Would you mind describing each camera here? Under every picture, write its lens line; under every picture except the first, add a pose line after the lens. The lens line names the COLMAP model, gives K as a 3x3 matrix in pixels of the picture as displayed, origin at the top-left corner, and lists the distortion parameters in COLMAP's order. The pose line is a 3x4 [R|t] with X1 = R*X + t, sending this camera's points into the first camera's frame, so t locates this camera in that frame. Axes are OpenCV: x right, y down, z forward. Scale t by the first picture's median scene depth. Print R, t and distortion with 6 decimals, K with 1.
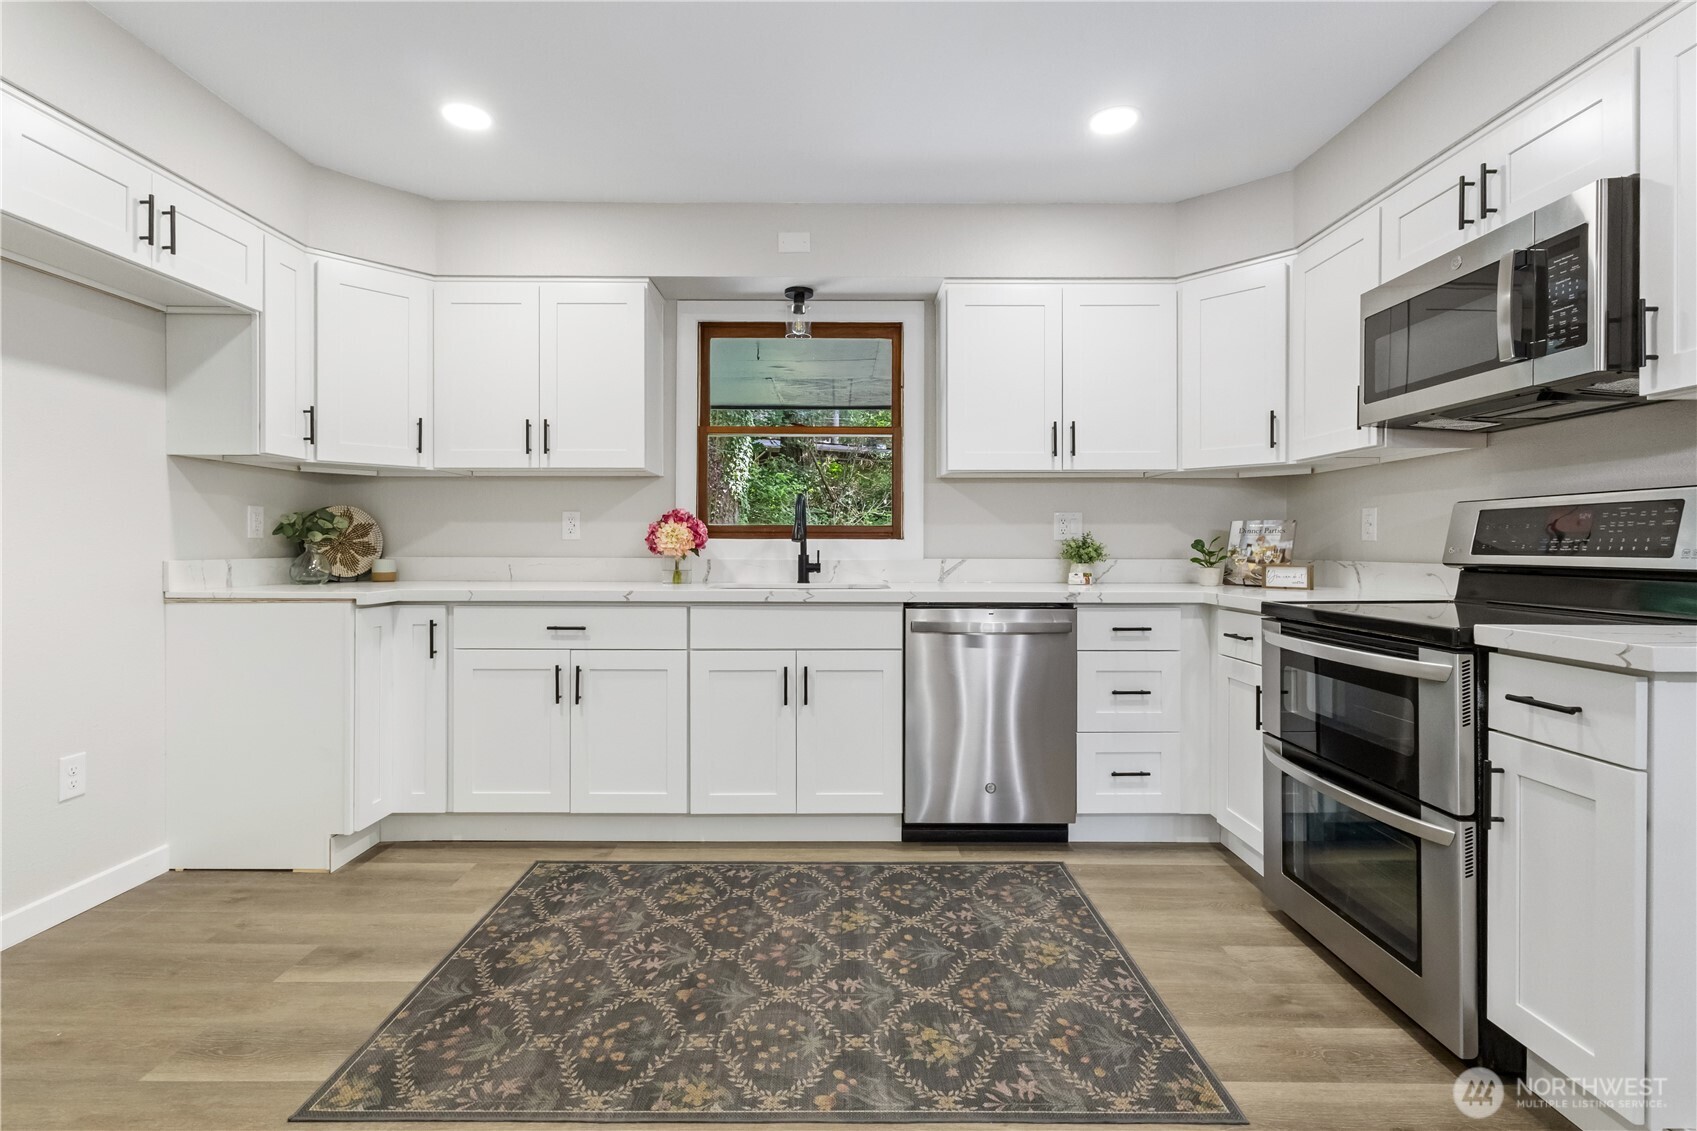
lens RADIAL K [[791.0, 0, 840.7], [0, 791.0, 549.0], [0, 0, 1]] dist [0.001369, 0.000313]
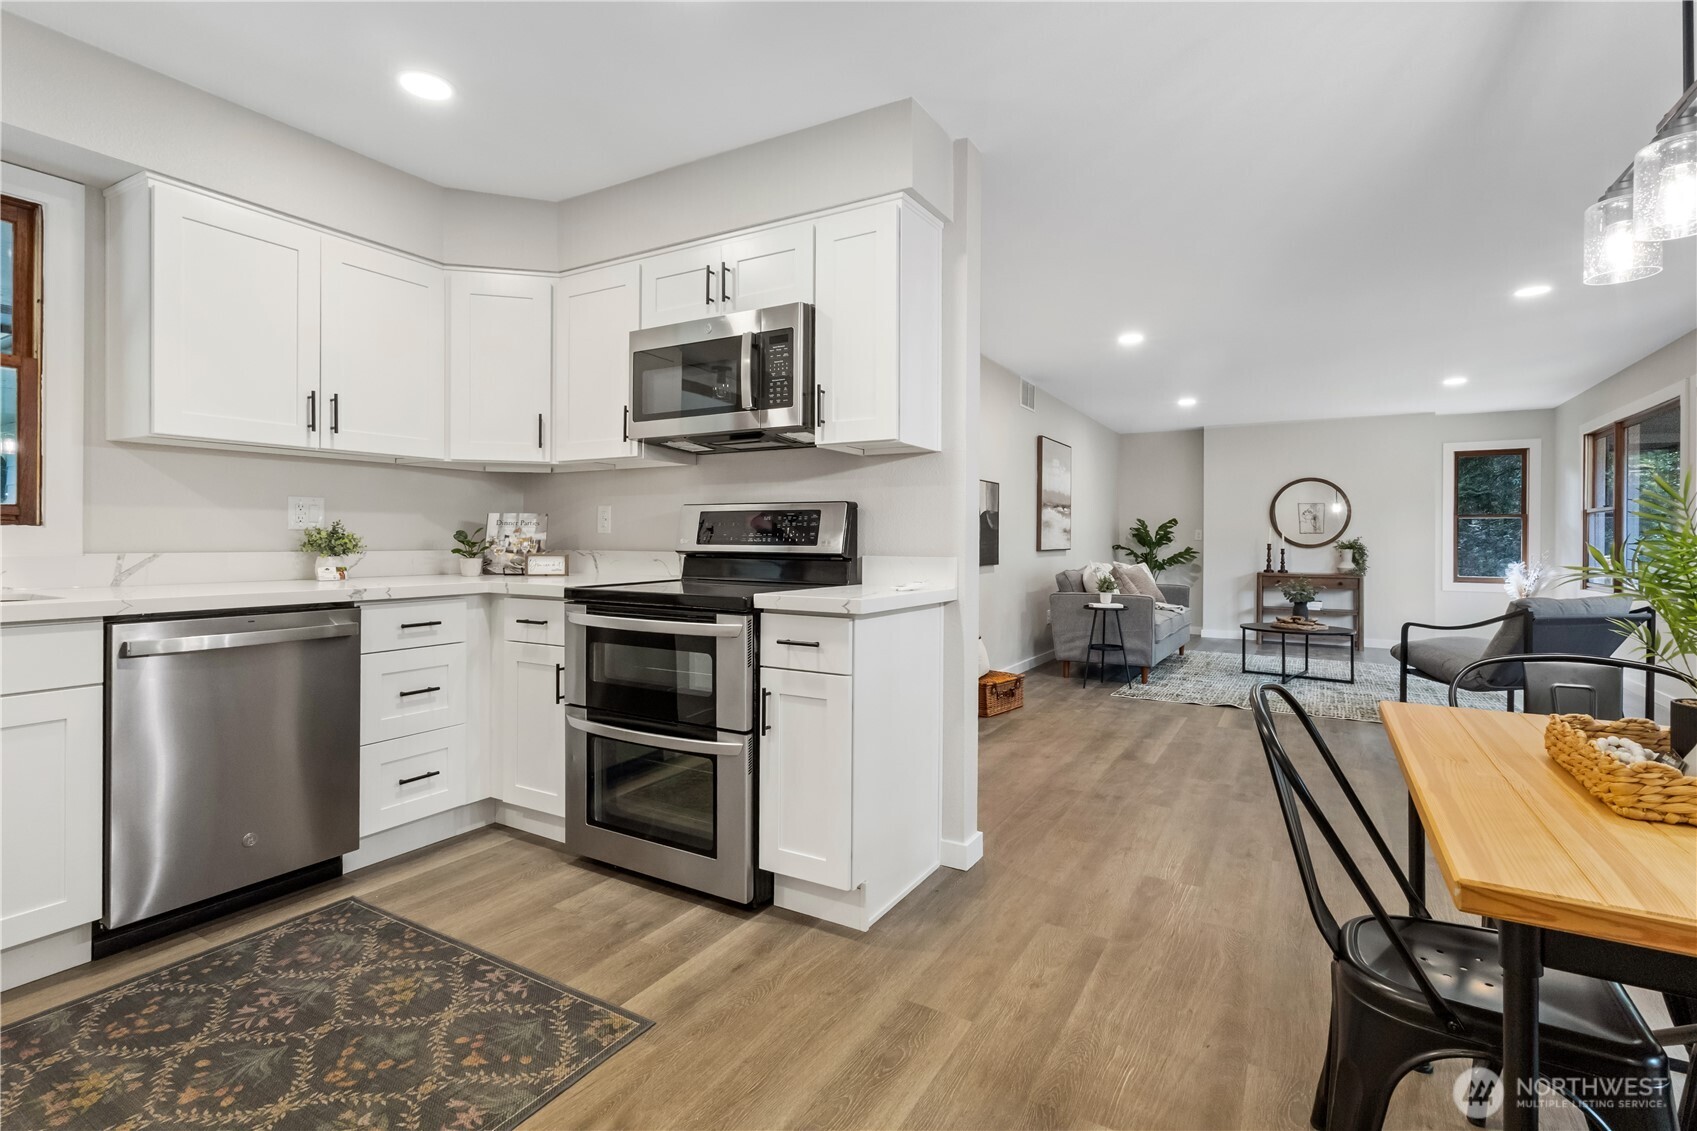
lens RADIAL K [[796.3, 0, 839.9], [0, 796.3, 540.7], [0, 0, 1]] dist [0.000693, 0.000159]
pose [[0.506742, -0.000740, 0.862097, -0.233755], [-0.001023, 0.999998, 0.001460, -0.001433], [-0.862097, -0.001622, 0.506740, 0.096578]]
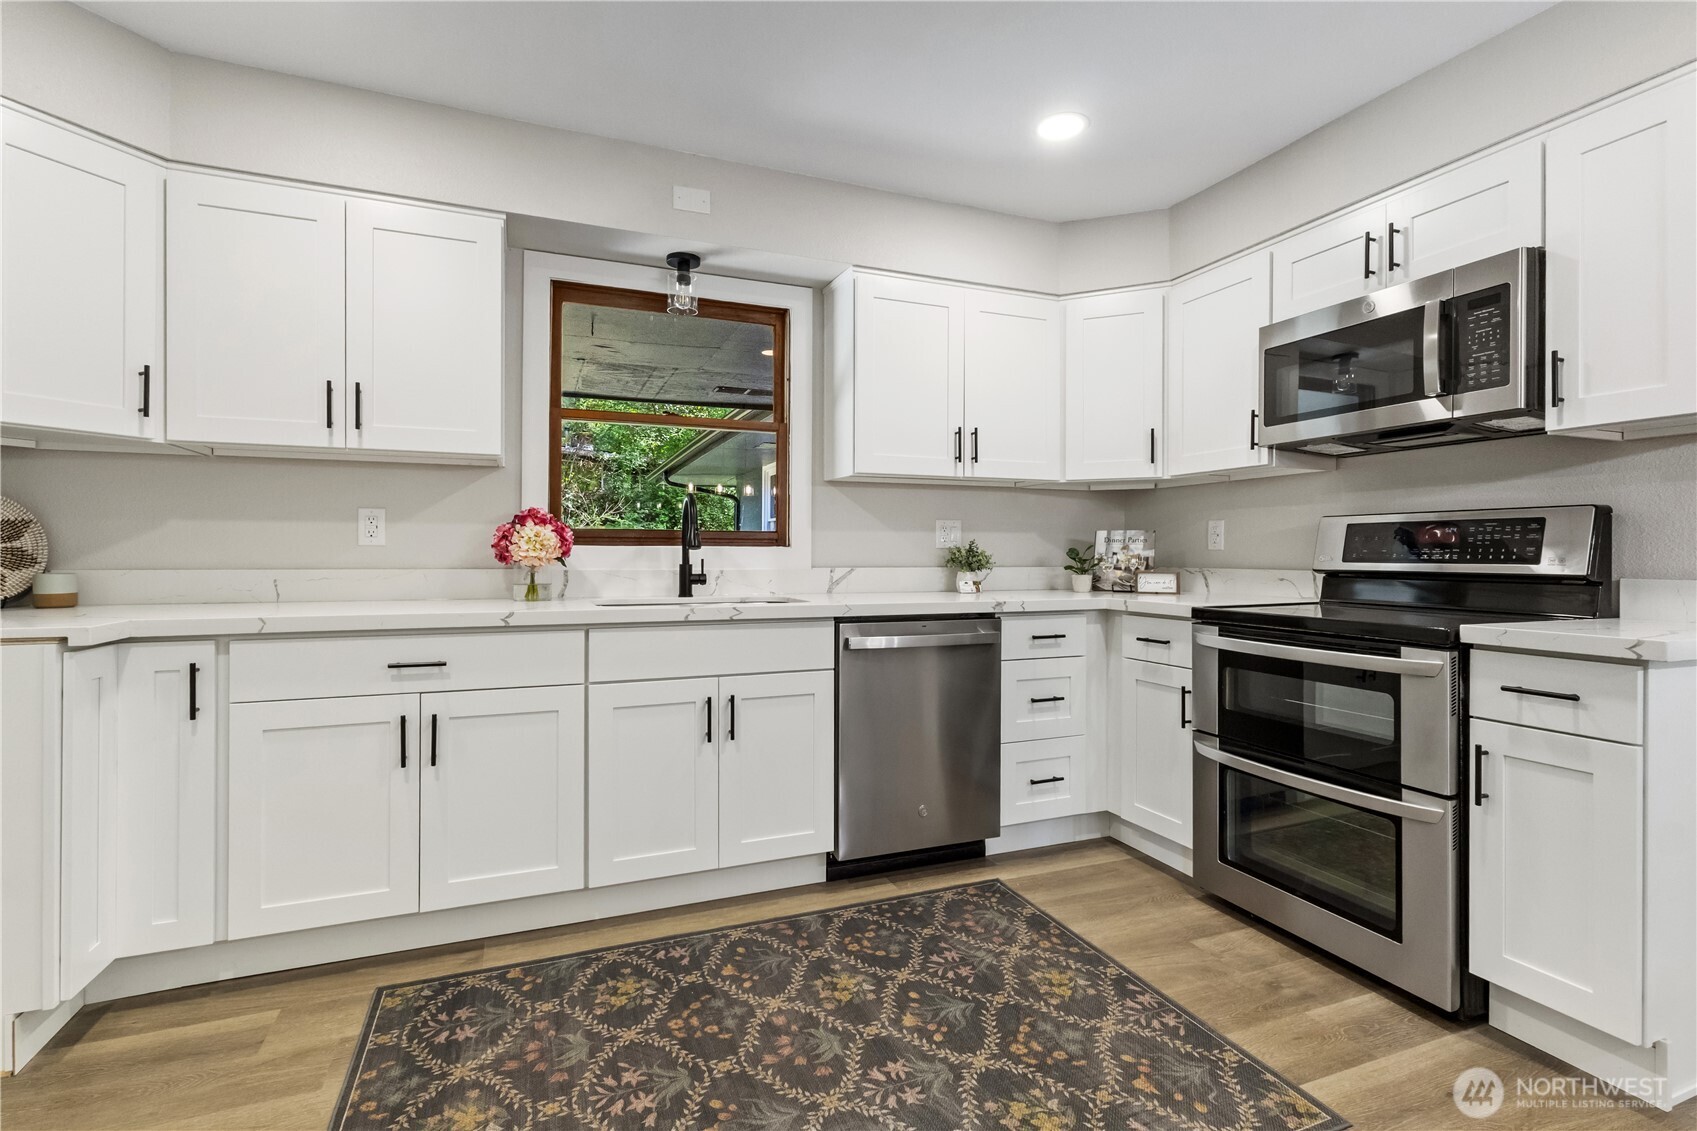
lens RADIAL K [[791.4, 0, 846.3], [0, 791.4, 554.7], [0, 0, 1]] dist [0.002679, 0.000642]
pose [[0.928154, 0.000061, 0.372195, -0.288410], [0.000525, 0.999999, -0.001472, -0.002434], [-0.372195, 0.001561, 0.928153, 0.184014]]
